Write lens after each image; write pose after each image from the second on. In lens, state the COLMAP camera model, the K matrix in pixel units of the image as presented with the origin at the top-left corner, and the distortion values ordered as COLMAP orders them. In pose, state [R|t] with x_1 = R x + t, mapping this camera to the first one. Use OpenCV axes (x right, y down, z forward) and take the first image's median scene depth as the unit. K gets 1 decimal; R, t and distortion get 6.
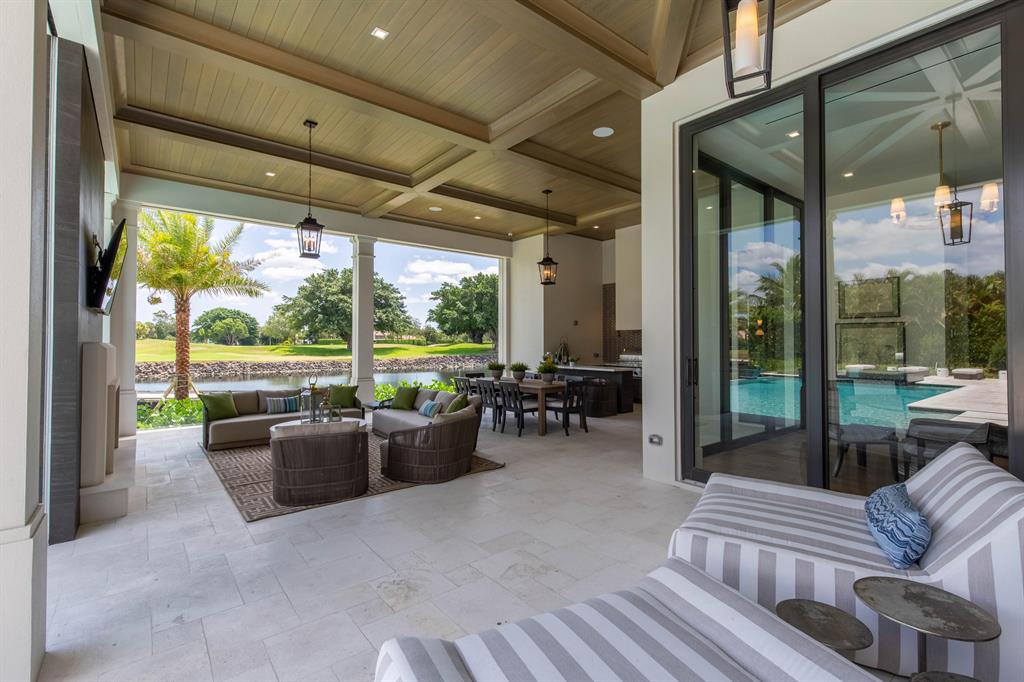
lens RADIAL K [[465.7, 0, 515.0], [0, 465.7, 334.8], [0, 0, 1]] dist [0.003330, 0.000932]
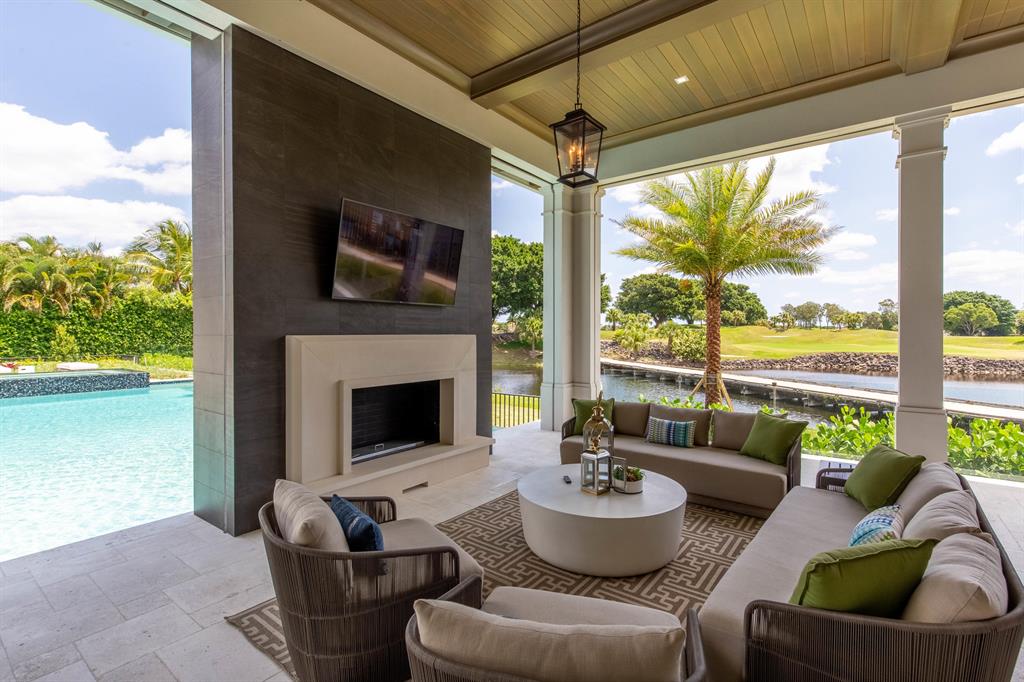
lens RADIAL K [[465.7, 0, 515.0], [0, 465.7, 334.8], [0, 0, 1]] dist [0.003330, 0.000932]
pose [[0.235563, 0.003648, -0.971852, 0.095053], [0.017439, 0.999816, 0.007980, 0.007903], [0.971703, -0.018828, 0.235456, 0.835321]]
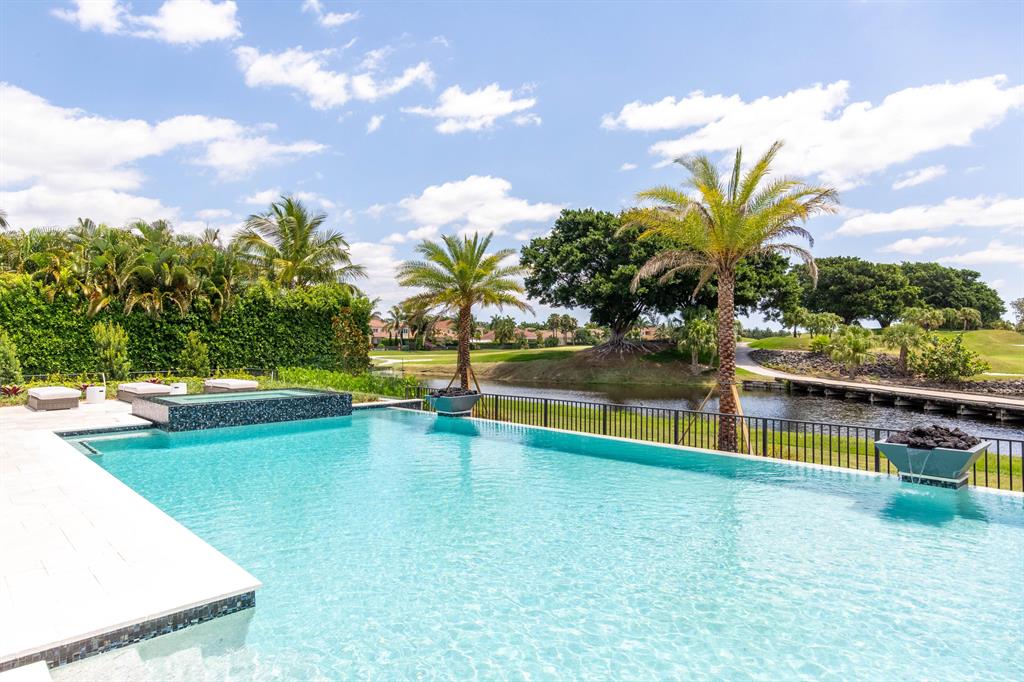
lens RADIAL K [[603.1, 0, 512.0], [0, 603.1, 341.0], [0, 0, 1]] dist [-0.001070, 0.000346]
pose [[0.078210, -0.000670, -0.996937, -0.417606], [0.019670, 0.999806, 0.000871, -0.000031], [0.996743, -0.019678, 0.078208, -0.036291]]
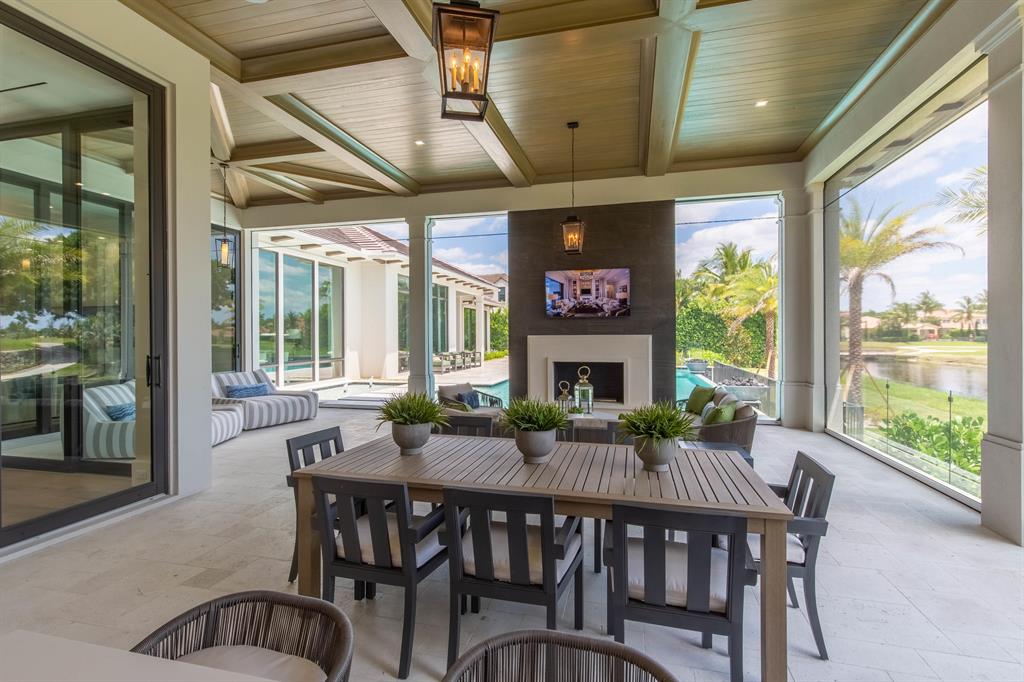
lens RADIAL K [[465.8, 0, 512.4], [0, 465.8, 344.0], [0, 0, 1]] dist [0.002914, 0.000526]
pose [[-0.801490, 0.016288, -0.597787, 0.152773], [0.016207, 0.999853, 0.005513, 0.012644], [0.597789, -0.005270, -0.801636, 1.093198]]
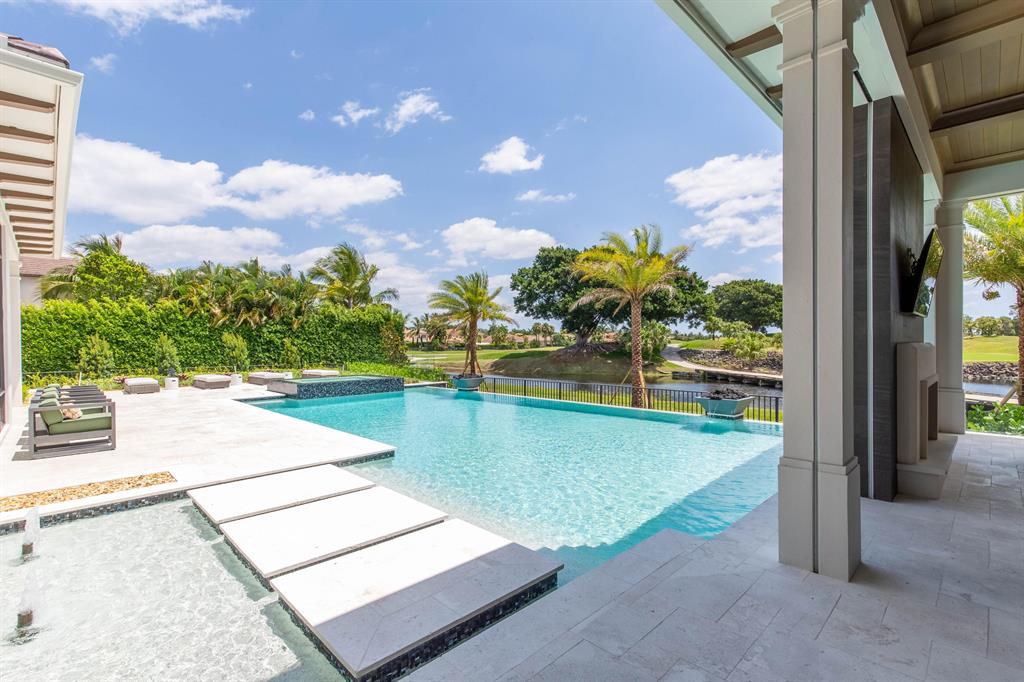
lens RADIAL K [[465.8, 0, 512.4], [0, 465.8, 344.0], [0, 0, 1]] dist [0.002914, 0.000526]
pose [[0.093594, 0.000357, -0.995610, 0.129695], [0.023746, 0.999715, 0.002590, -0.004783], [0.995327, -0.023884, 0.093559, -0.069519]]
